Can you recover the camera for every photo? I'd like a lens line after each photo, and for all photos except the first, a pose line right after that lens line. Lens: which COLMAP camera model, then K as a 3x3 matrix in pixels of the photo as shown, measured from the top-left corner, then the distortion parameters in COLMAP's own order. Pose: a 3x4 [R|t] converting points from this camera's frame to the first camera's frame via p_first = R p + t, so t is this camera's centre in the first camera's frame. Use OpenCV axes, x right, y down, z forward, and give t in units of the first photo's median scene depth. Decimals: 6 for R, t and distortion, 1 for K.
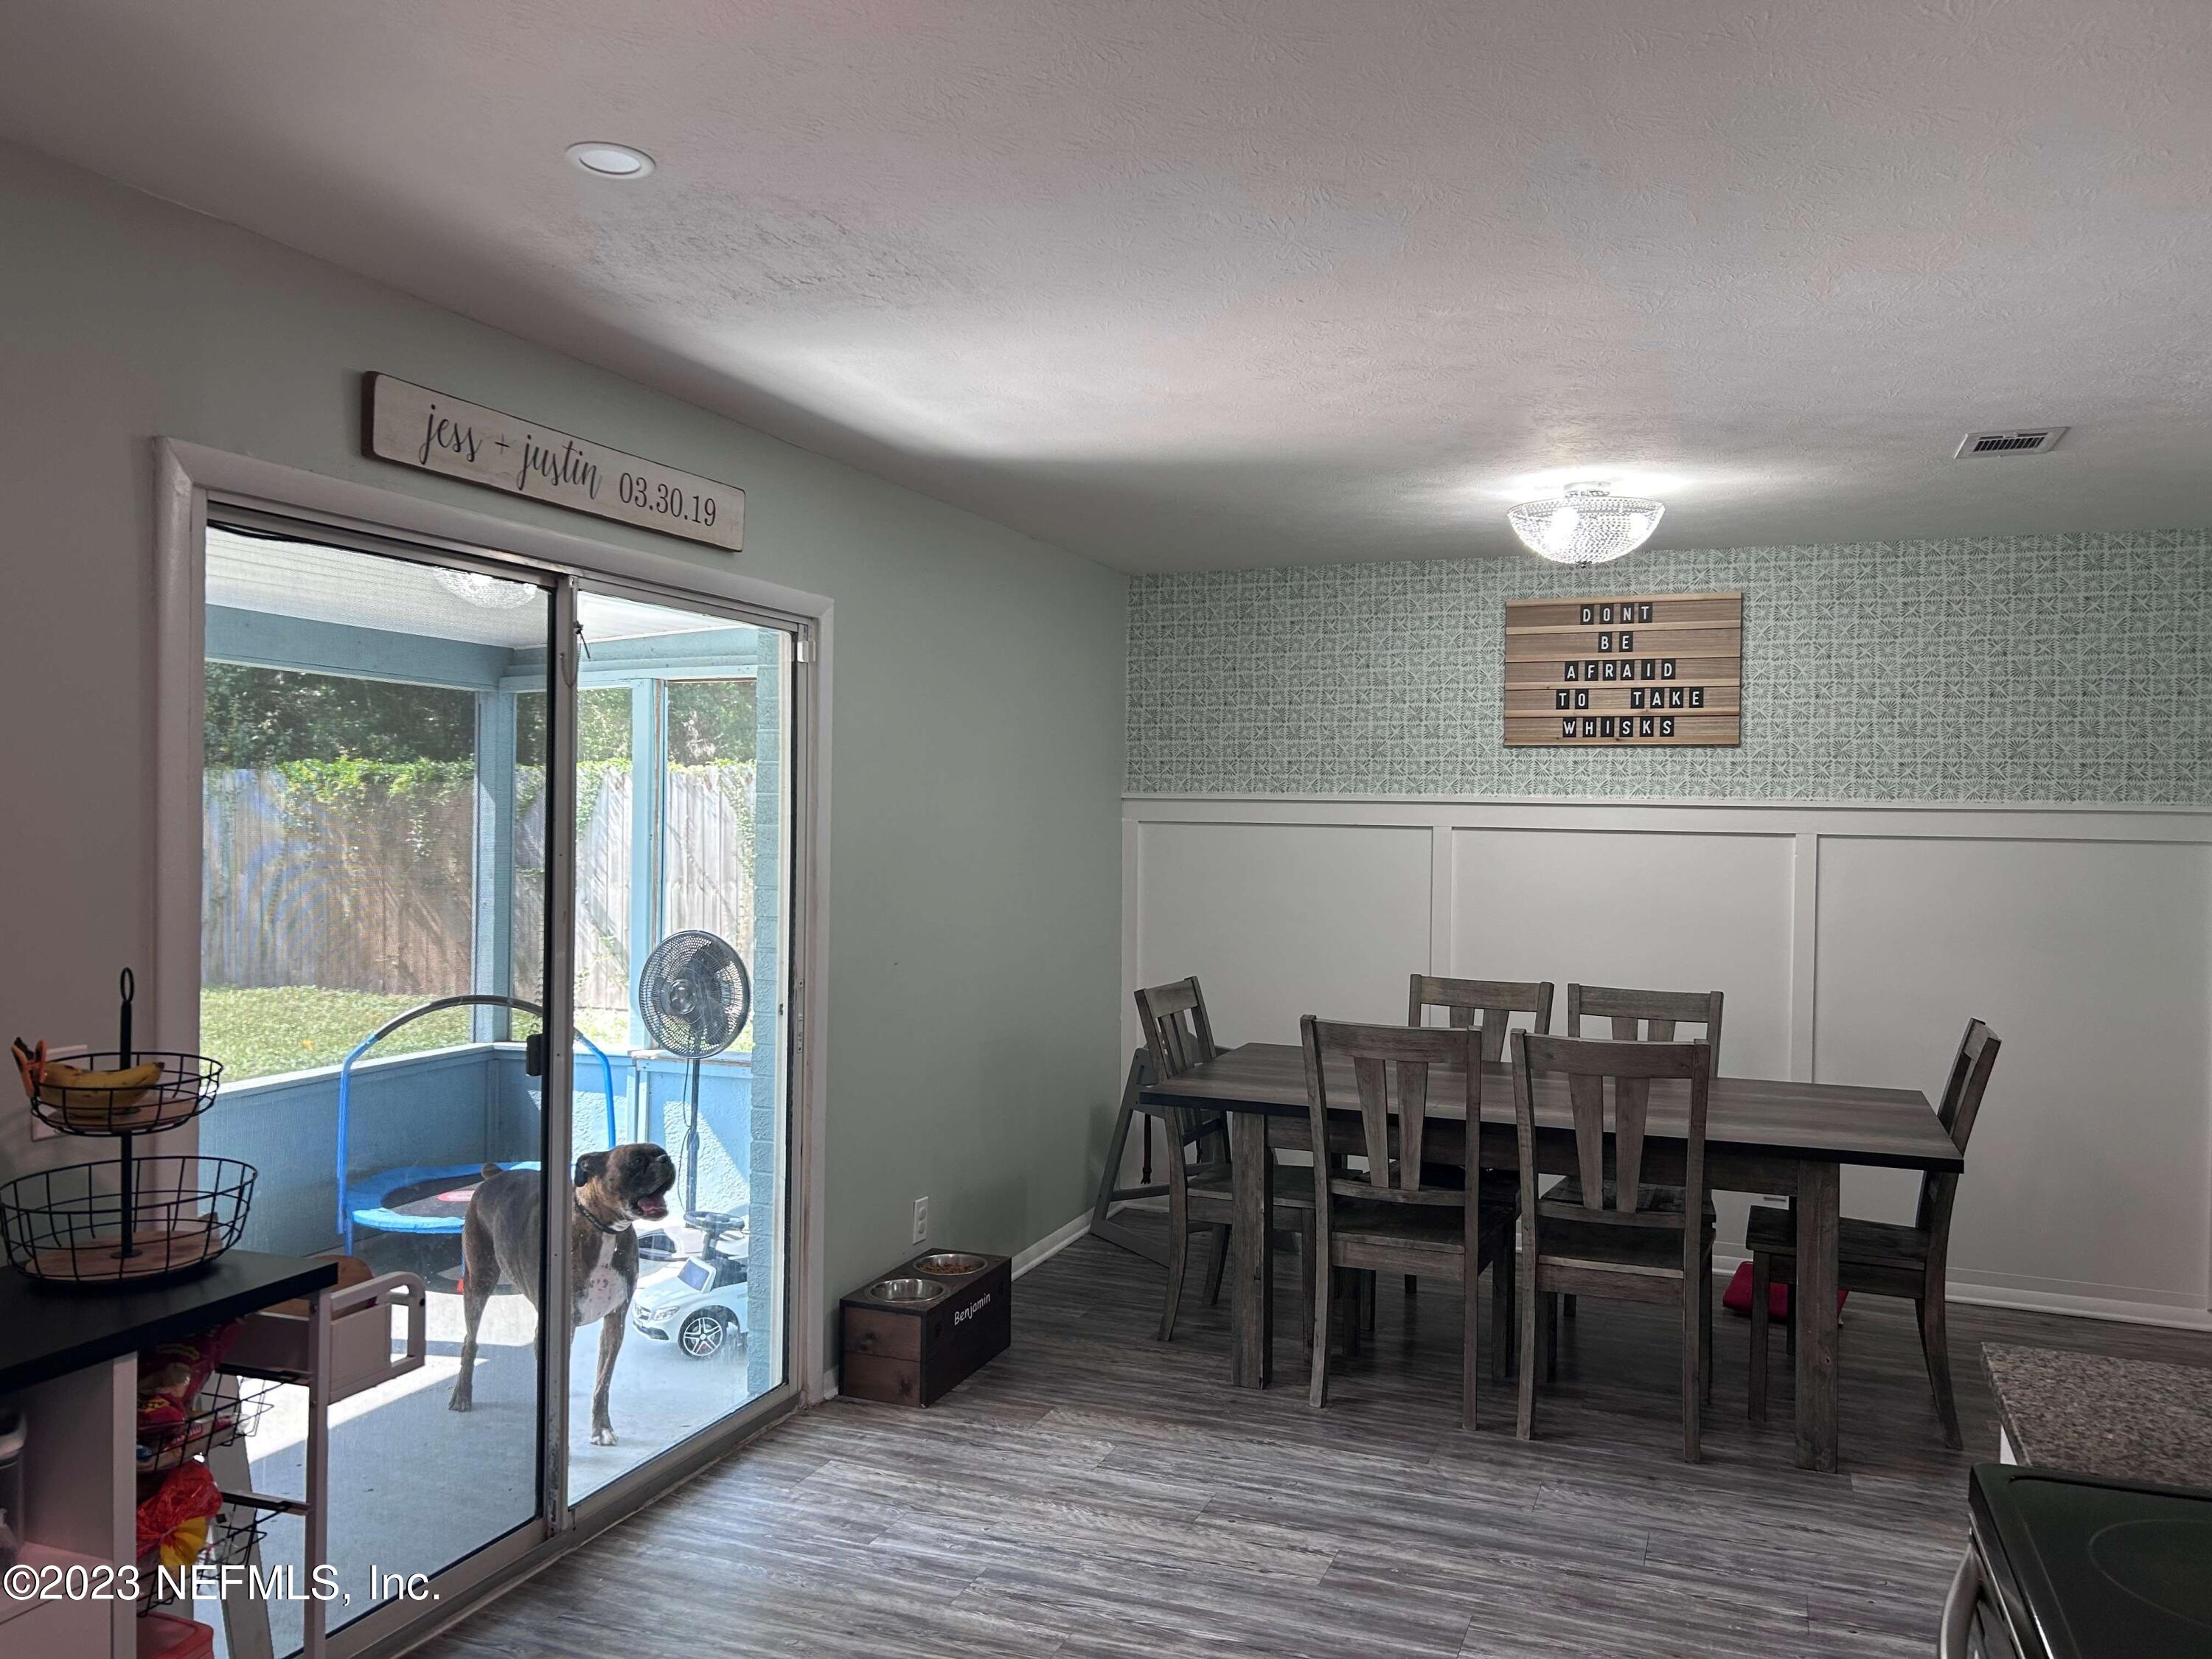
lens RADIAL K [[1674.1, 0, 1092.5], [0, 1674.1, 855.0], [0, 0, 1]] dist [0.016223, -0.000503]
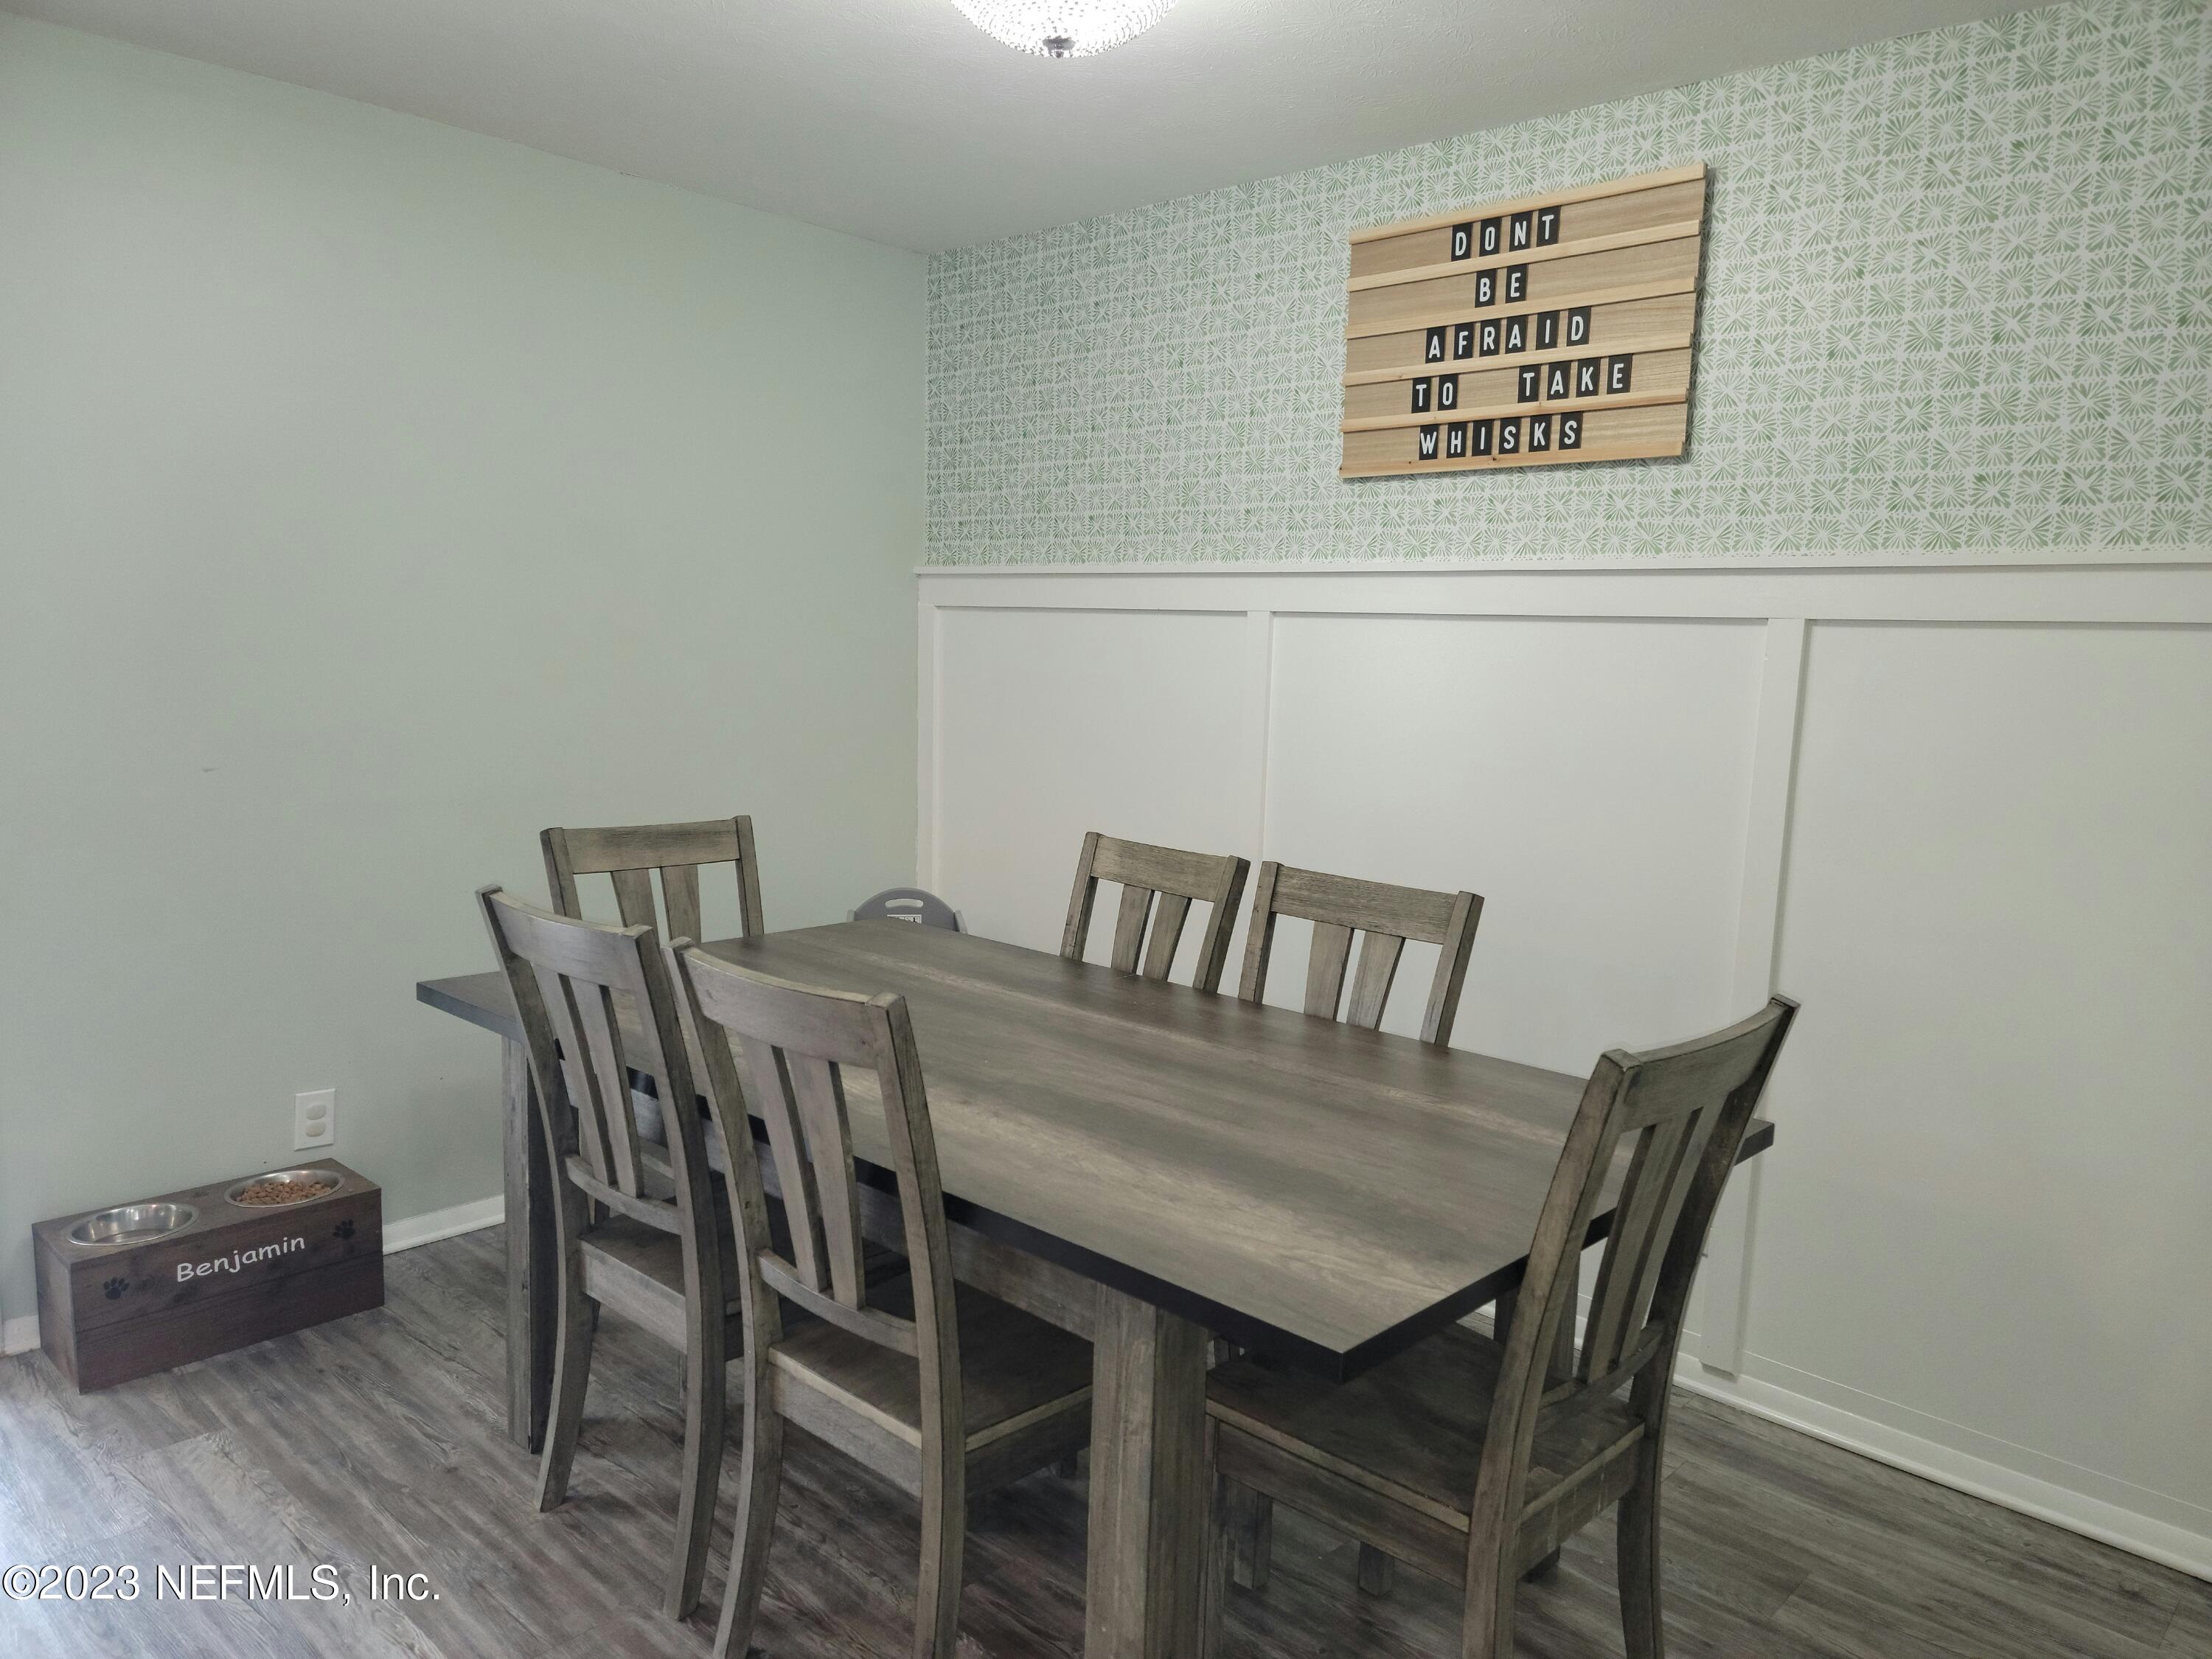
lens RADIAL K [[1582.8, 0, 1112.2], [0, 1582.8, 858.7], [0, 0, 1]] dist [0.101131, -0.074046]
pose [[0.927443, 0.068213, -0.367692, 0.407755], [-0.031399, 0.993956, 0.105196, 0.016360], [0.372645, -0.086019, 0.923979, 0.418259]]
